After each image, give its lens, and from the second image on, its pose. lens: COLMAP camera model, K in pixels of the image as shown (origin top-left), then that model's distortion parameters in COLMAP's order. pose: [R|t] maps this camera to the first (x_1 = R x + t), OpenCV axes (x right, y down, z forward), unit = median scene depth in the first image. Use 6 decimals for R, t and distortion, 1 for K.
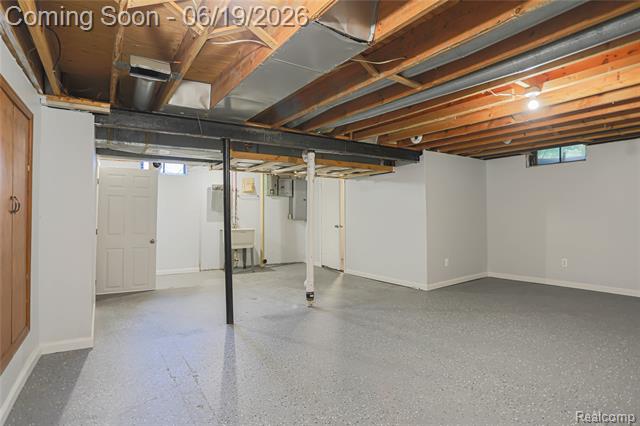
lens RADIAL K [[330.6, 0, 320.4], [0, 330.6, 209.9], [0, 0, 1]] dist [-0.057667, 0.020461]
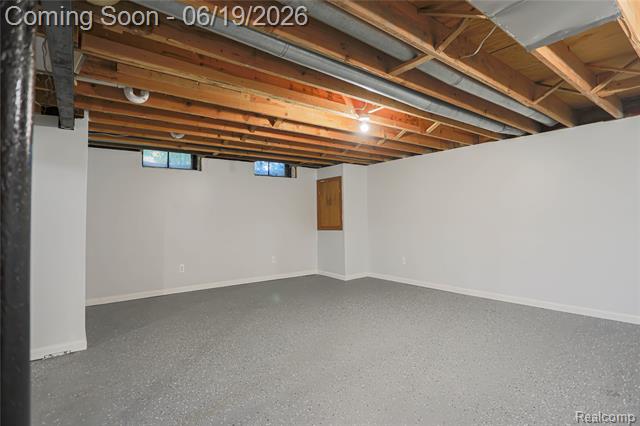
lens RADIAL K [[330.6, 0, 320.7], [0, 330.6, 217.5], [0, 0, 1]] dist [-0.057667, 0.020461]
pose [[-0.060636, 0.005060, 0.998147, -0.346341], [-0.006080, 0.999967, -0.005438, 0.010304], [-0.998141, -0.006398, -0.060603, 0.748487]]
